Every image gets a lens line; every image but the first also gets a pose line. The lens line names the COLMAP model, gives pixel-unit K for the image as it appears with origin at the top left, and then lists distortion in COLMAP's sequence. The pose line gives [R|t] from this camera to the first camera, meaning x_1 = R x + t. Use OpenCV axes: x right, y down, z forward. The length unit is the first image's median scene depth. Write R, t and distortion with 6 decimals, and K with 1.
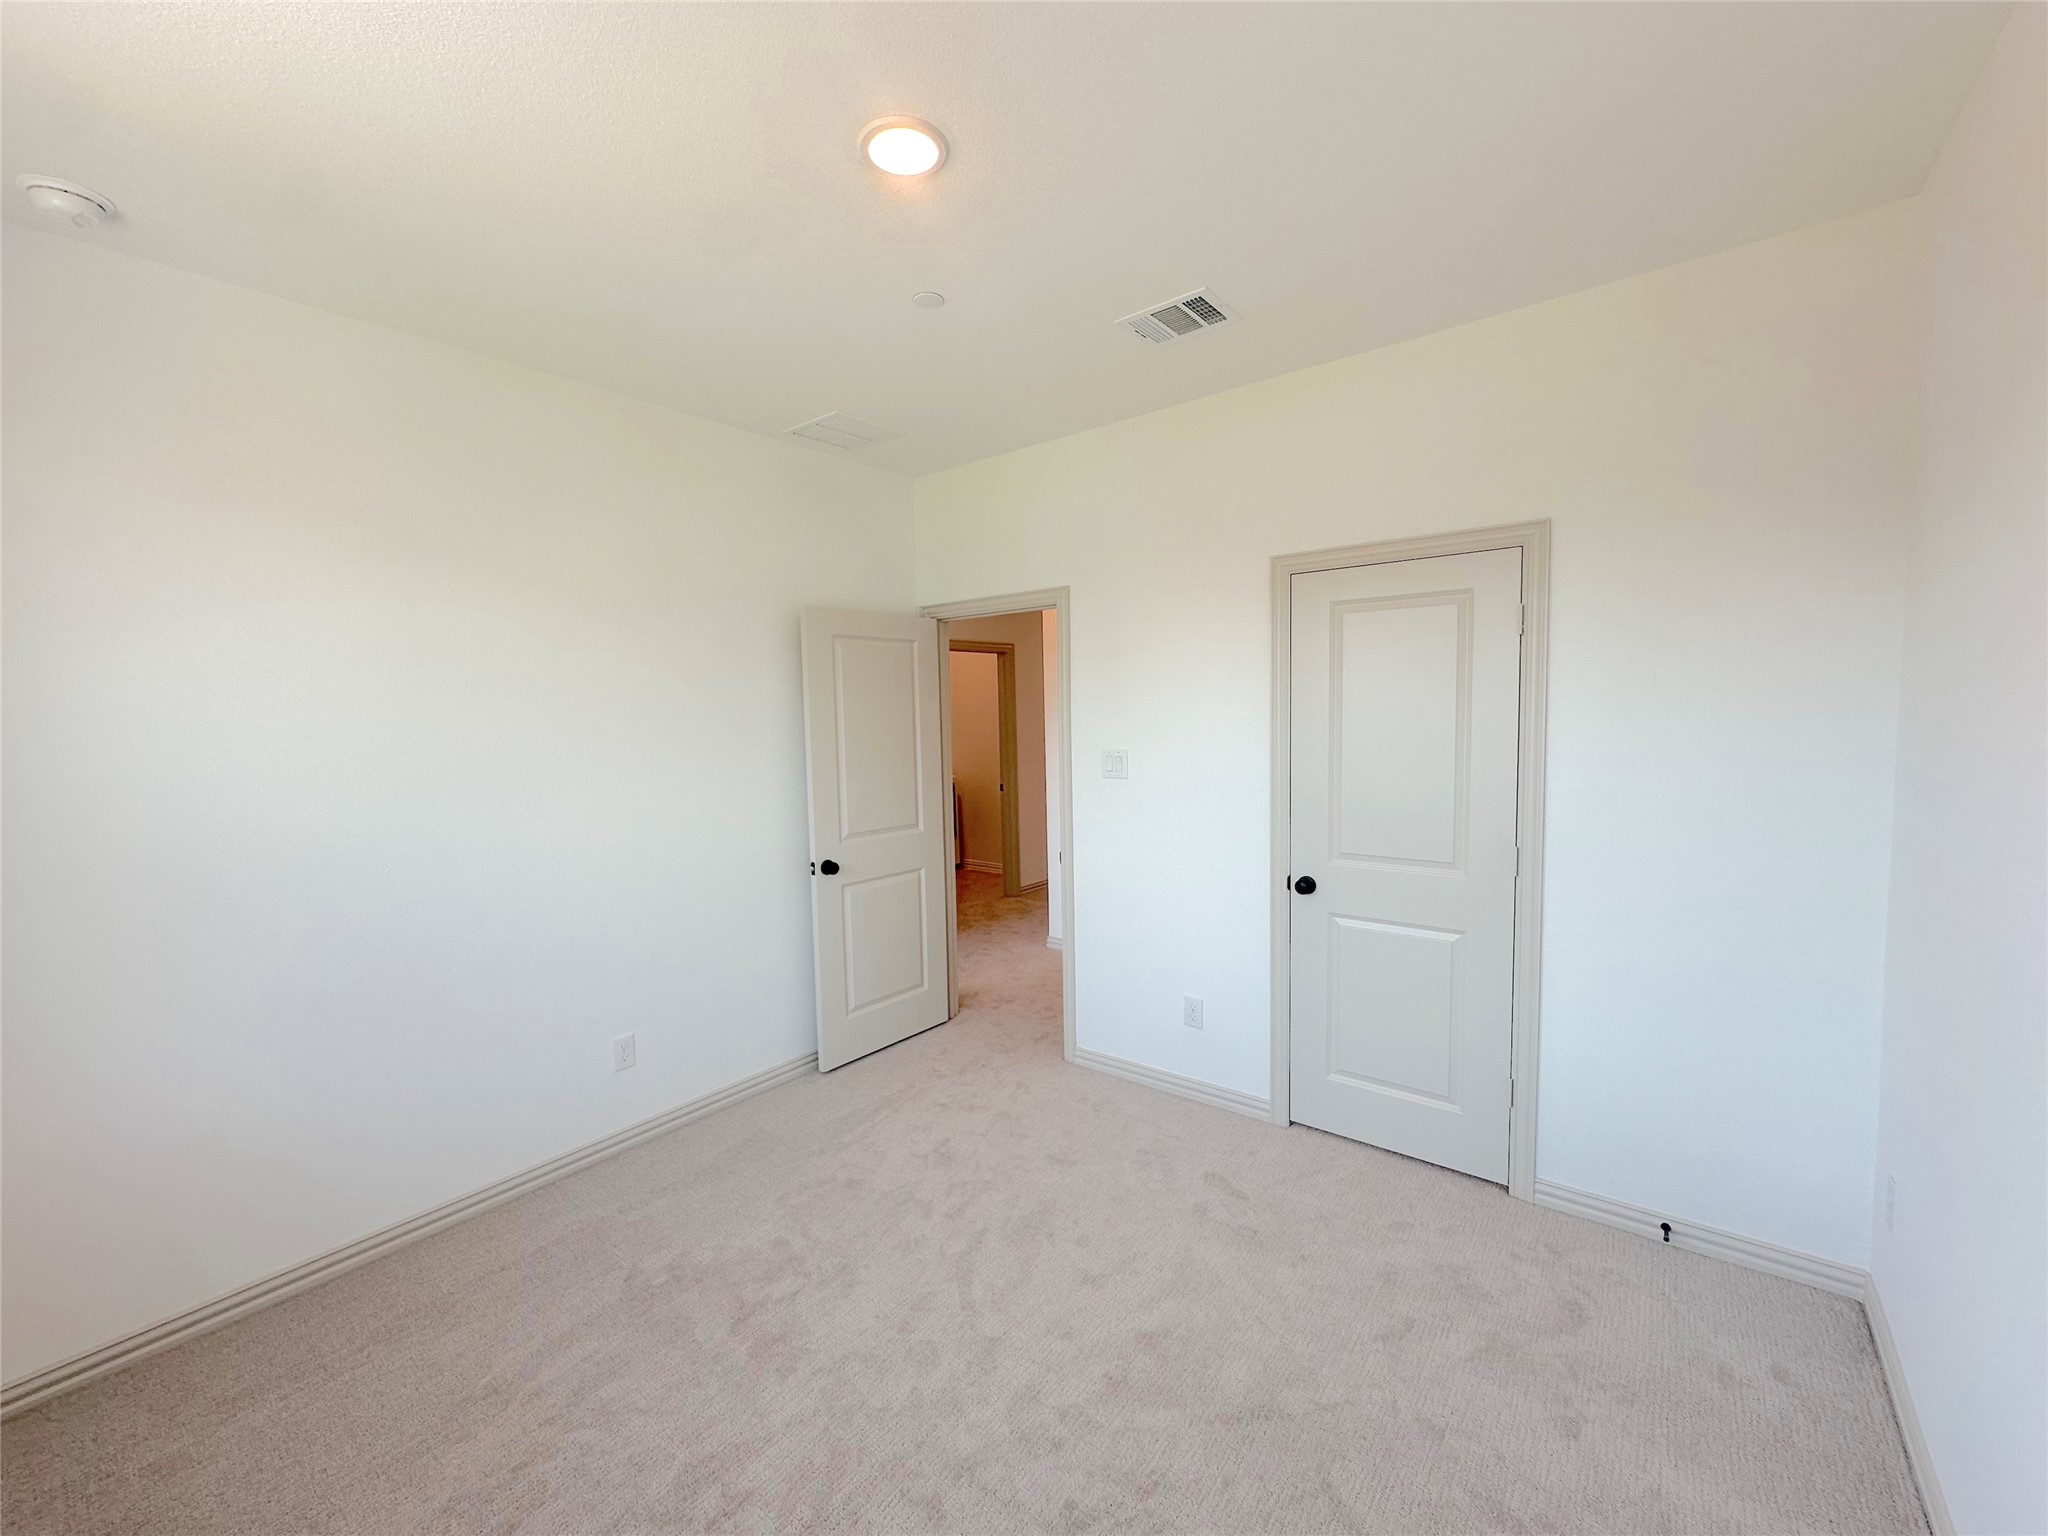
lens RADIAL K [[814.4, 0, 1023.5], [0, 814.4, 767.6], [0, 0, 1]] dist [-0.003551, 0.000807]
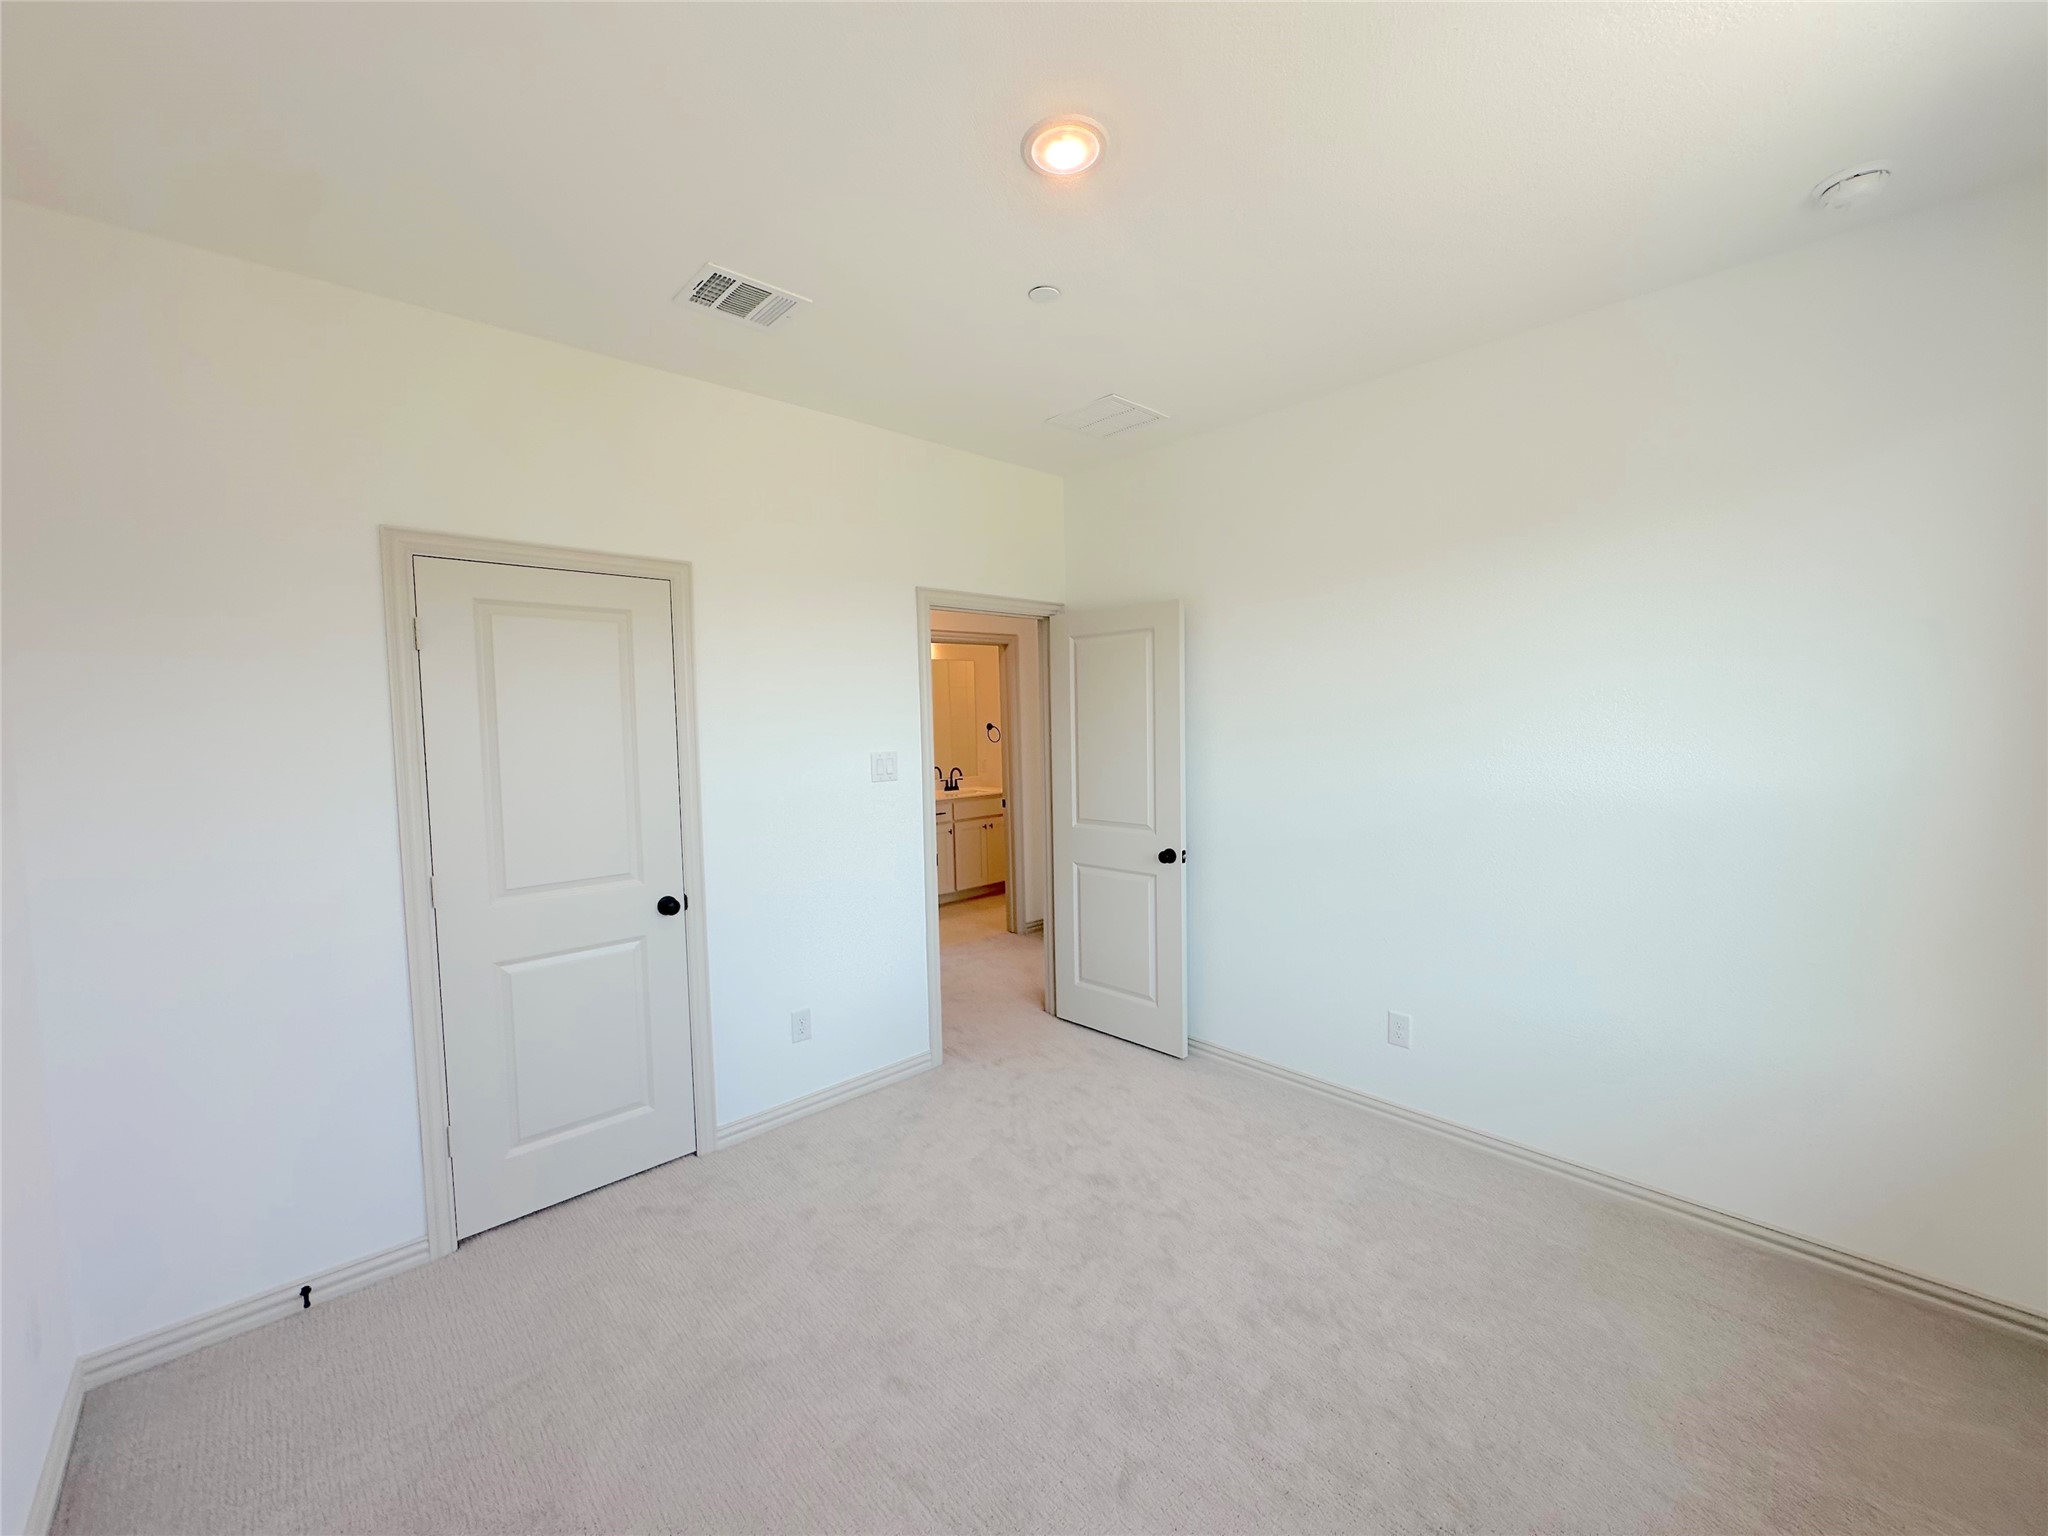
lens RADIAL K [[814.4, 0, 1023.5], [0, 814.4, 767.6], [0, 0, 1]] dist [-0.003551, 0.000807]
pose [[0.128562, -0.047025, 0.990586, -0.437042], [0.078871, 0.996196, 0.037055, -0.016176], [-0.988560, 0.073364, 0.131781, 0.369456]]
